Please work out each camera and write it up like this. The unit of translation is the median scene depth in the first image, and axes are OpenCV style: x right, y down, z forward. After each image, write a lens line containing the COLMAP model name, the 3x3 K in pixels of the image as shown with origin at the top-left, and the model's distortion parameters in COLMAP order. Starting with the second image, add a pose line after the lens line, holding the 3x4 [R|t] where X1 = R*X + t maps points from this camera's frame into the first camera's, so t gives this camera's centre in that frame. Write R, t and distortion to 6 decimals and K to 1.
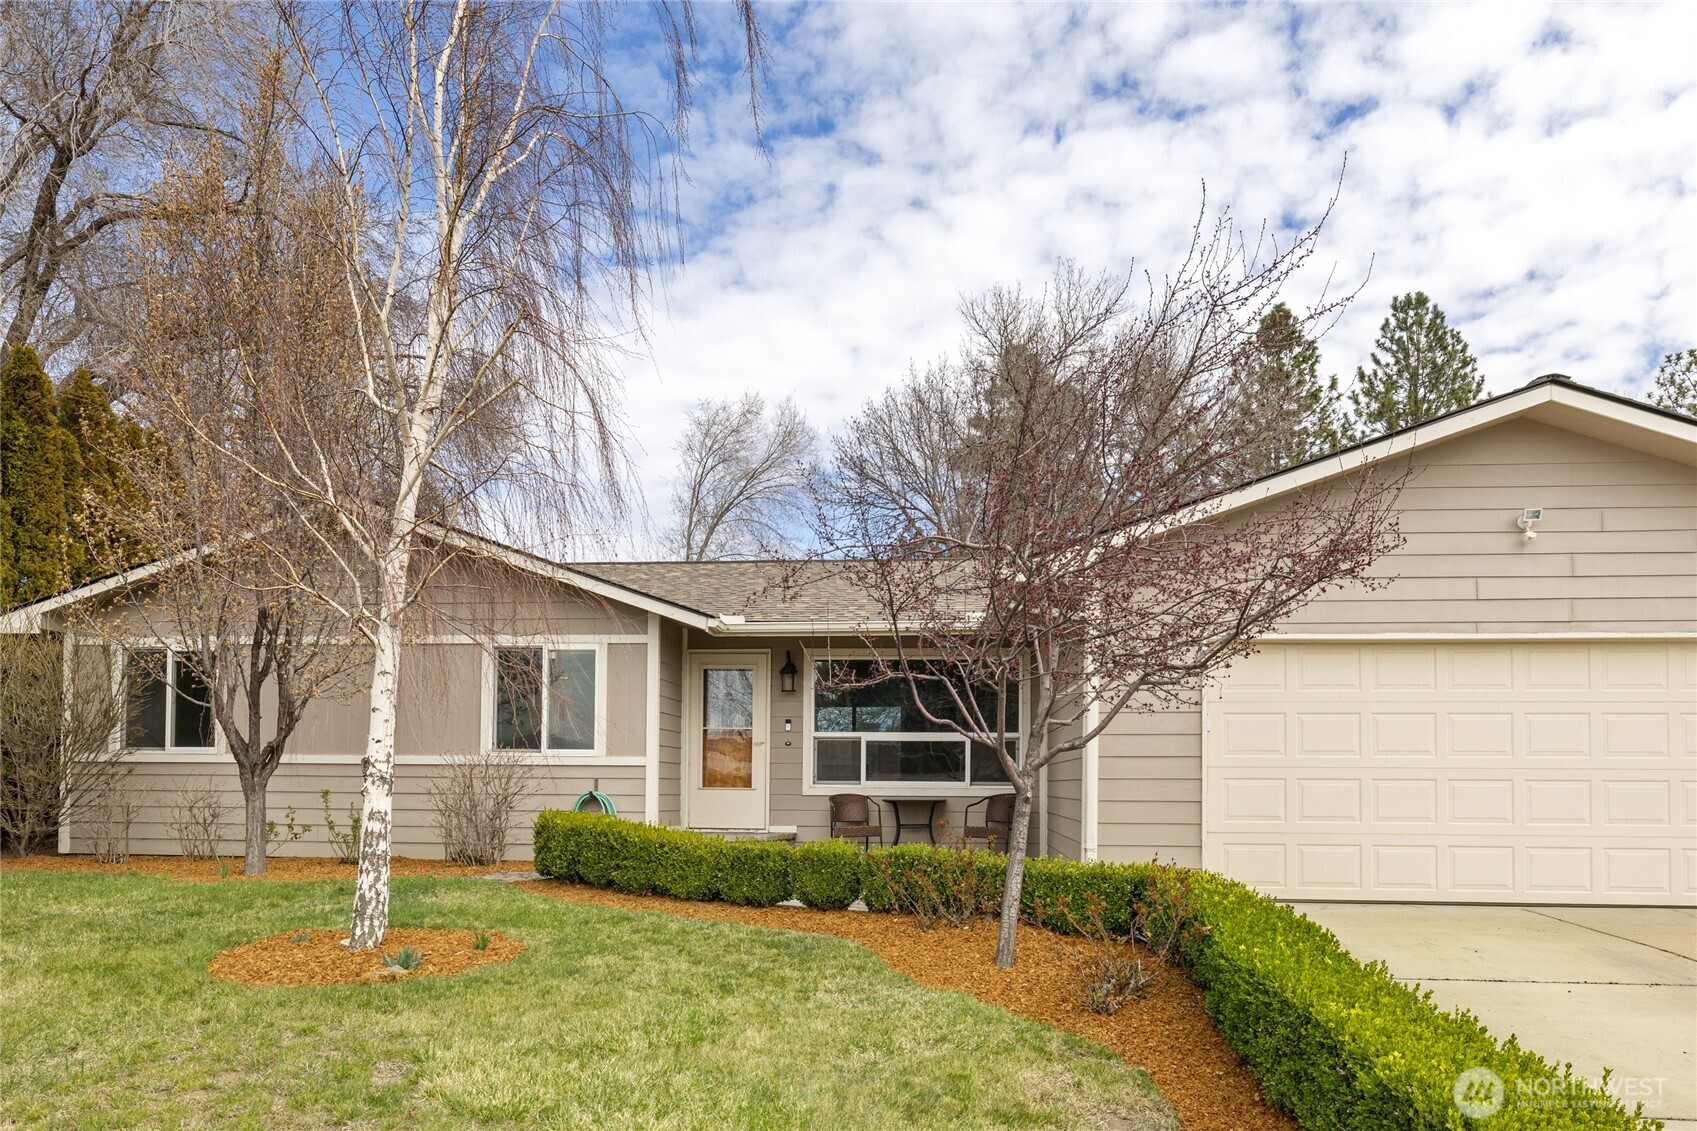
lens RADIAL K [[1130.6, 0, 851.7], [0, 1130.6, 644.8], [0, 0, 1]] dist [-0.008835, 0.000399]
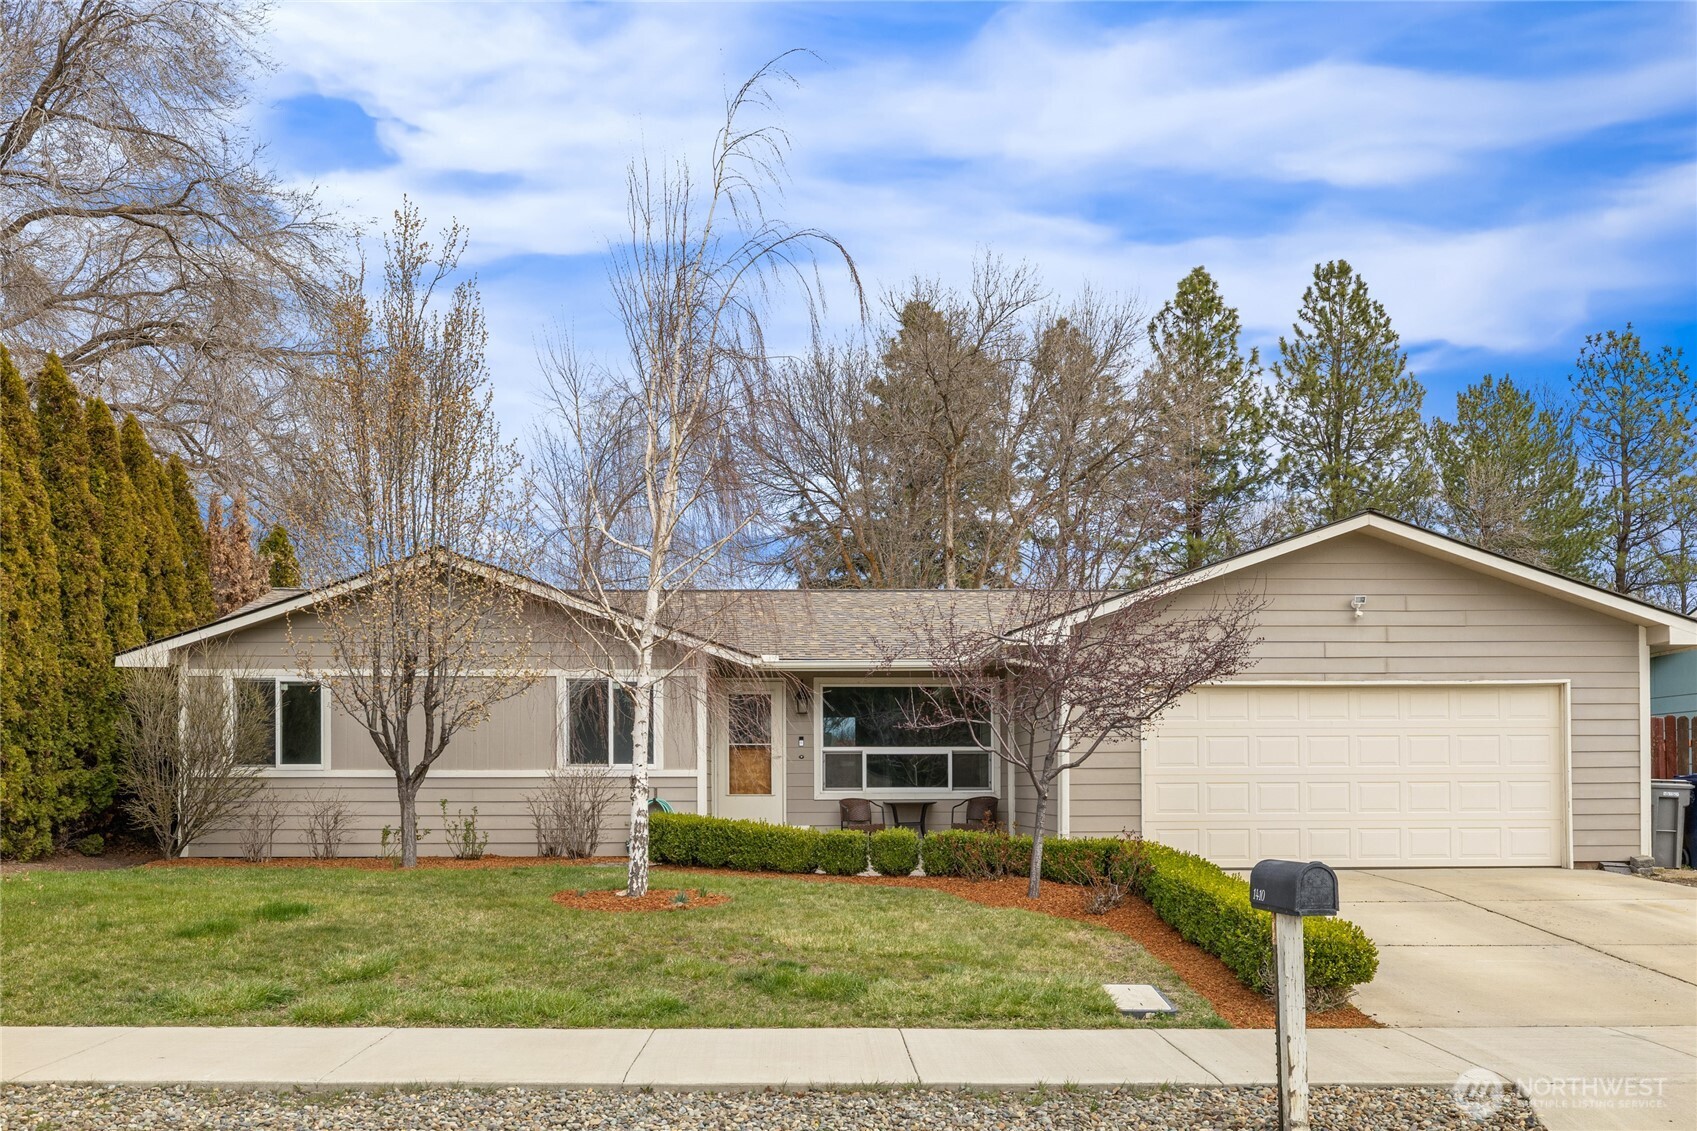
lens RADIAL K [[1373.3, 0, 848.5], [0, 1373.3, 565.5], [0, 0, 1]] dist [-0.003175, -0.005285]
pose [[0.993957, 0.007383, 0.109521, -0.168558], [-0.003008, 0.999193, -0.040063, -0.058047], [-0.109728, 0.039492, 0.993177, -0.468003]]
